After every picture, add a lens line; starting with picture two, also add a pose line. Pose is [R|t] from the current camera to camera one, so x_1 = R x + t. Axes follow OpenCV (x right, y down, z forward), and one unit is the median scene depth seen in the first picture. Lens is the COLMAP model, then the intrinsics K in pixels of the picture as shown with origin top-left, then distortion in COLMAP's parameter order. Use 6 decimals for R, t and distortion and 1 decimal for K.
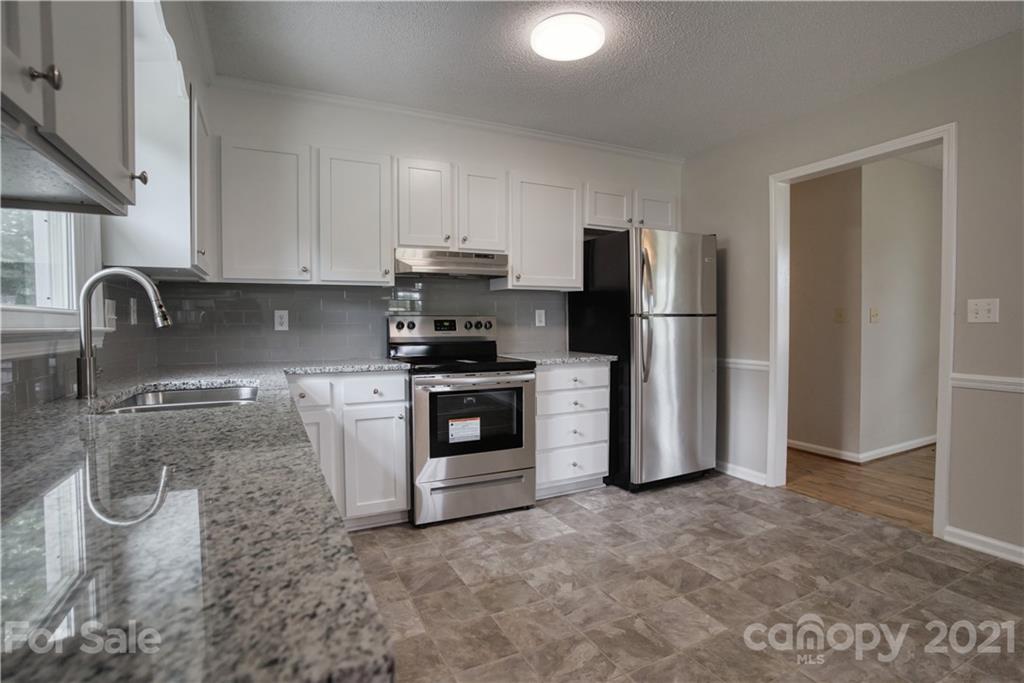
lens RADIAL K [[510.8, 0, 506.7], [0, 510.8, 338.9], [0, 0, 1]] dist [-0.081505, 0.038448]
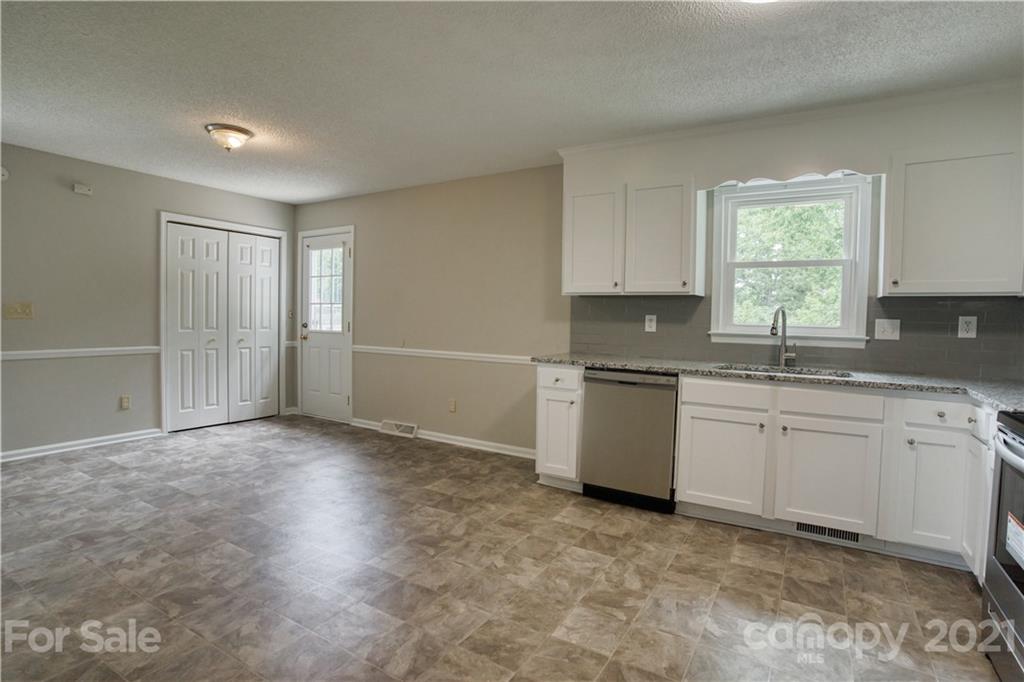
lens RADIAL K [[510.8, 0, 506.7], [0, 510.8, 338.4], [0, 0, 1]] dist [-0.081505, 0.038448]
pose [[-0.851261, 0.016613, -0.524480, 0.686644], [-0.029566, 0.996392, 0.079549, -0.072995], [0.523909, 0.083224, -0.847699, 1.150482]]
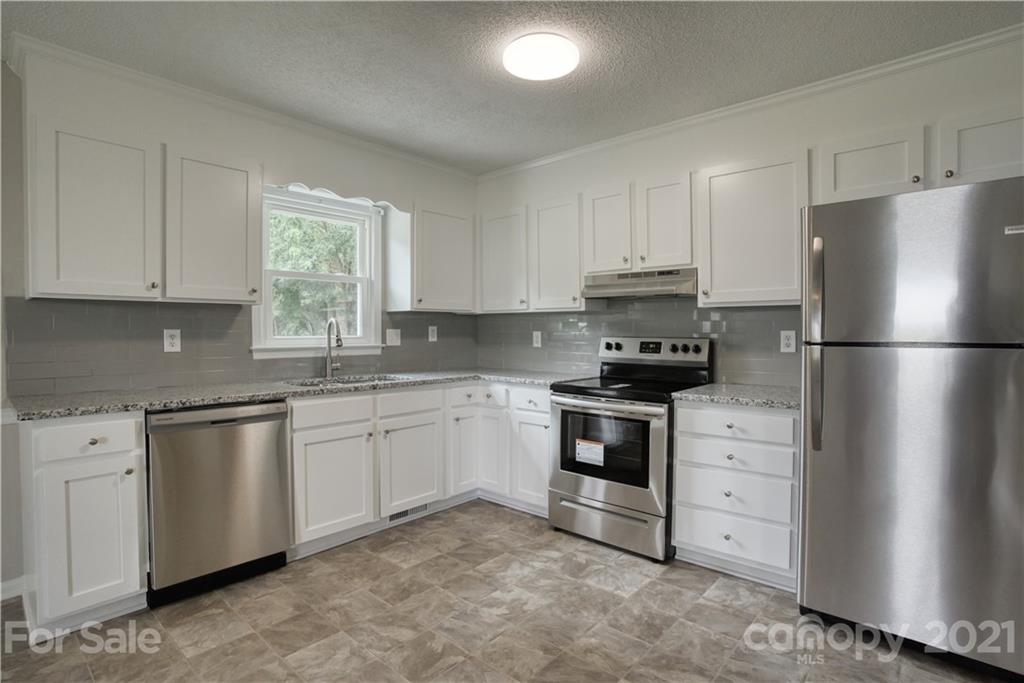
lens RADIAL K [[510.8, 0, 506.7], [0, 510.8, 338.9], [0, 0, 1]] dist [-0.081505, 0.038448]
pose [[0.365768, 0.020776, -0.930474, 0.799064], [-0.032617, 0.999423, 0.009494, -0.051155], [0.930134, 0.026877, 0.366234, 0.471819]]
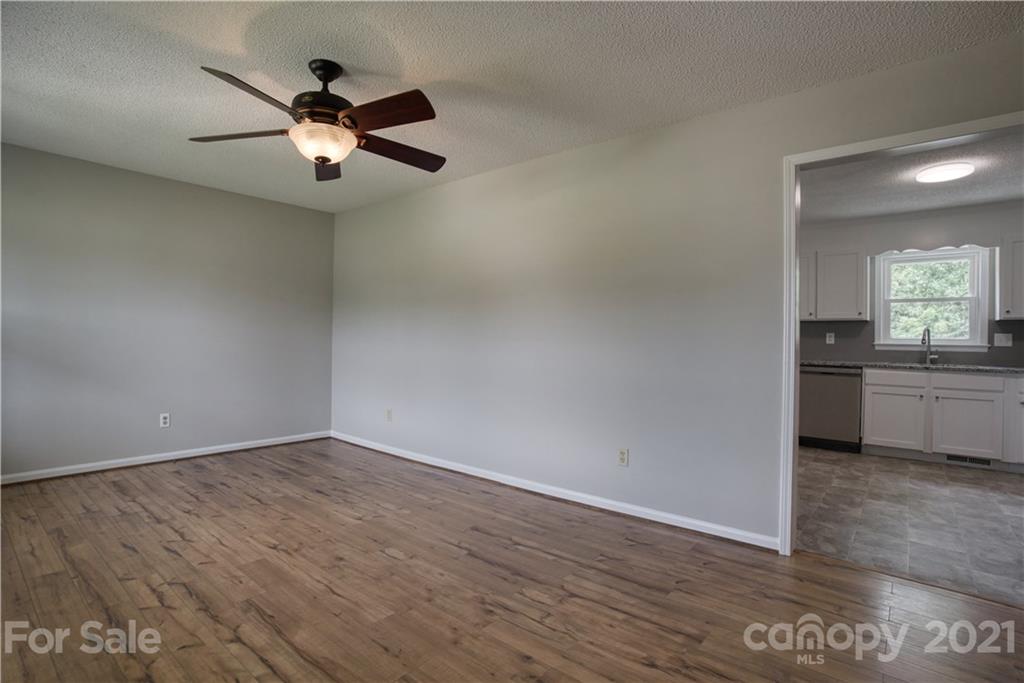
lens RADIAL K [[486.0, 0, 514.6], [0, 486.0, 337.4], [0, 0, 1]] dist [-0.063405, 0.025604]
pose [[-0.917091, -0.003141, -0.398665, 1.633321], [-0.019466, 0.999129, 0.036907, -0.068607], [0.398202, 0.041608, -0.916354, 1.488948]]
